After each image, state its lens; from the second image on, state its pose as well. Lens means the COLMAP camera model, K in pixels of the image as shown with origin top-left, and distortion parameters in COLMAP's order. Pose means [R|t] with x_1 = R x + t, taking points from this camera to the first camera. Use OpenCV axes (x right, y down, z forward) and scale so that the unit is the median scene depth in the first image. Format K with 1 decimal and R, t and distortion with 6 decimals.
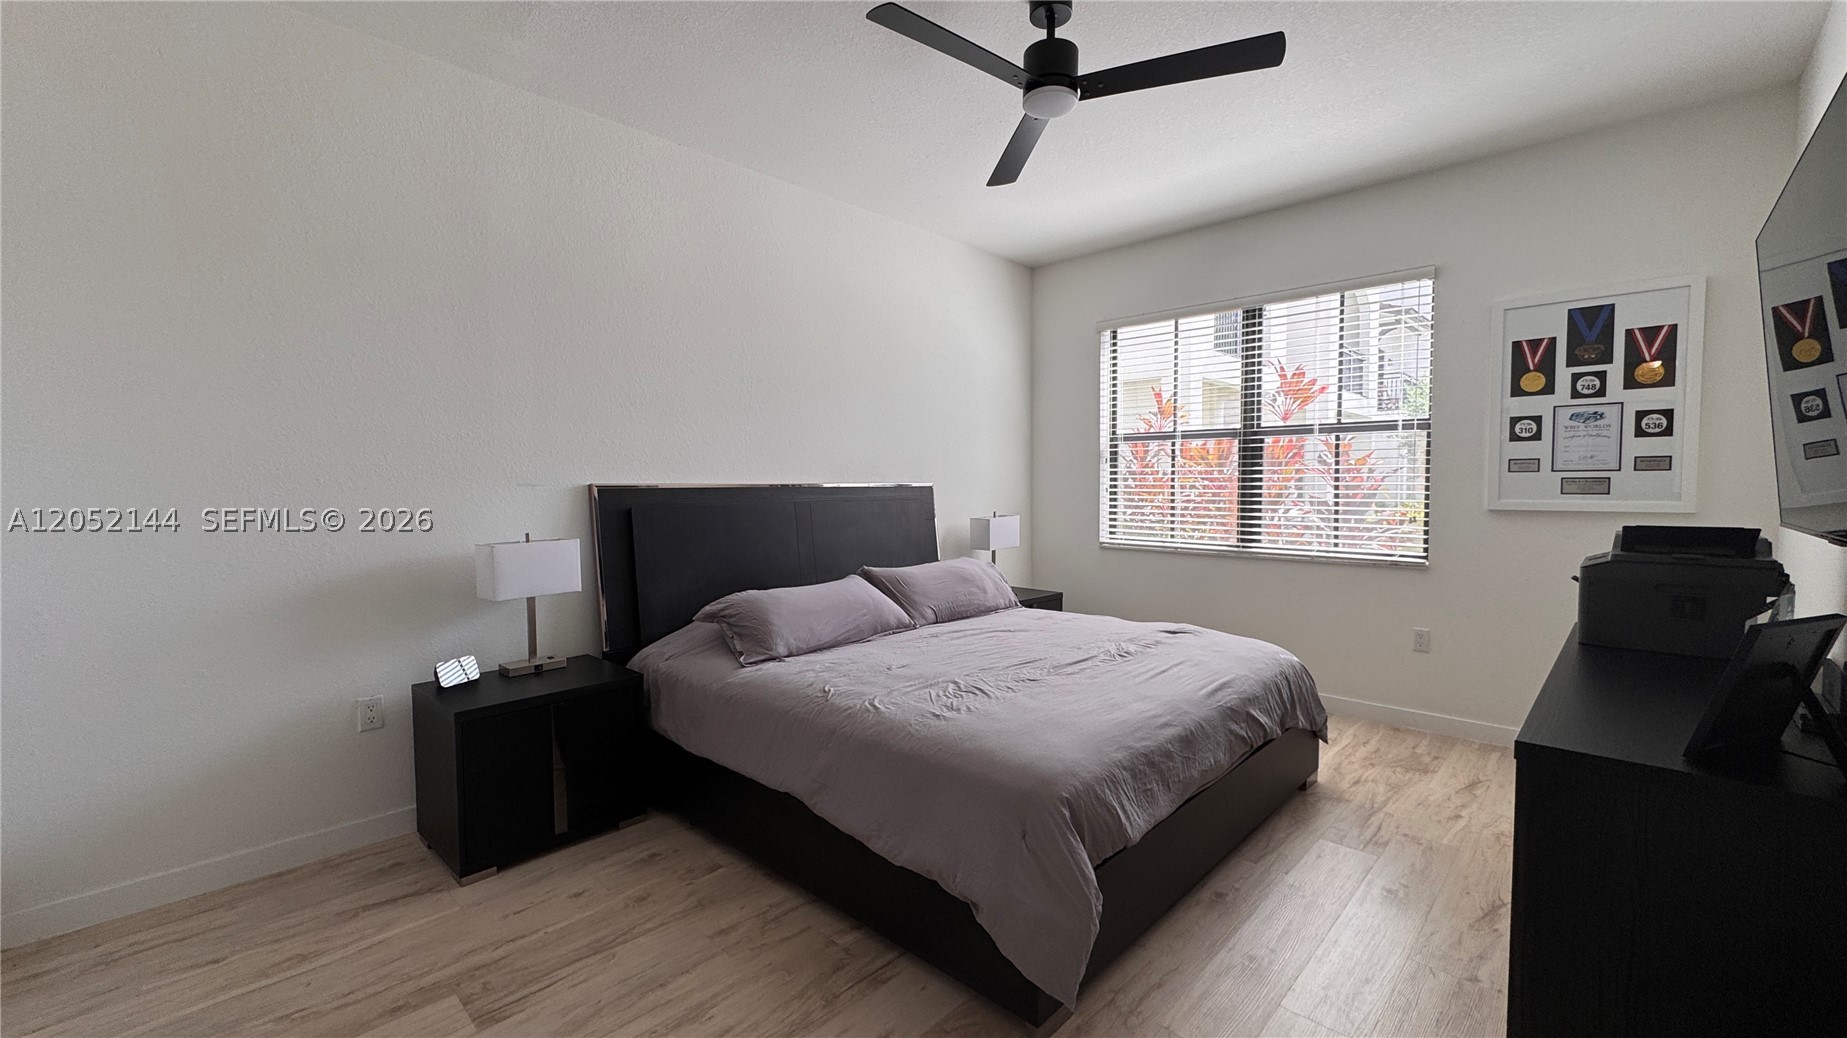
lens RADIAL K [[750.7, 0, 914.5], [0, 750.7, 519.3], [0, 0, 1]] dist [-0.000172, 0.000014]
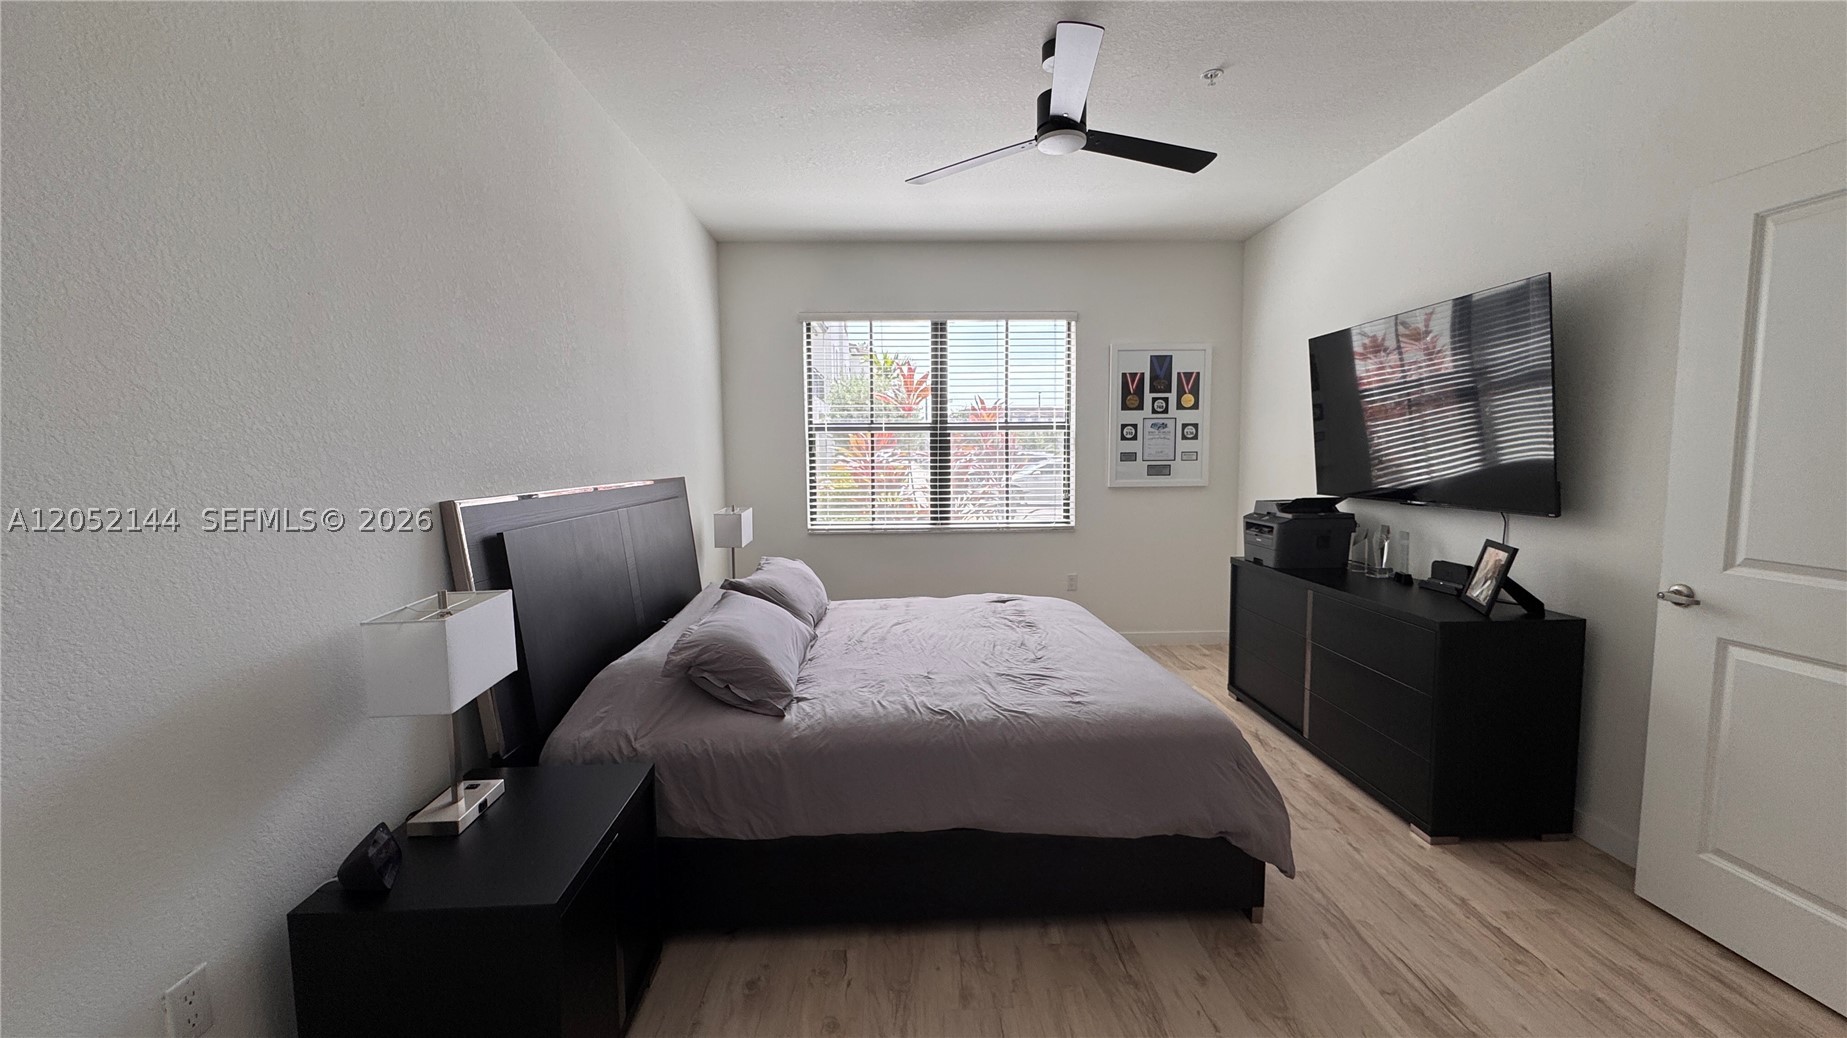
lens RADIAL K [[750.7, 0, 914.5], [0, 750.7, 519.3], [0, 0, 1]] dist [-0.000172, 0.000014]
pose [[0.693870, -0.068998, 0.716787, -0.583513], [0.044667, 0.997606, 0.052791, -0.046629], [-0.718714, -0.004613, 0.695291, 0.270918]]
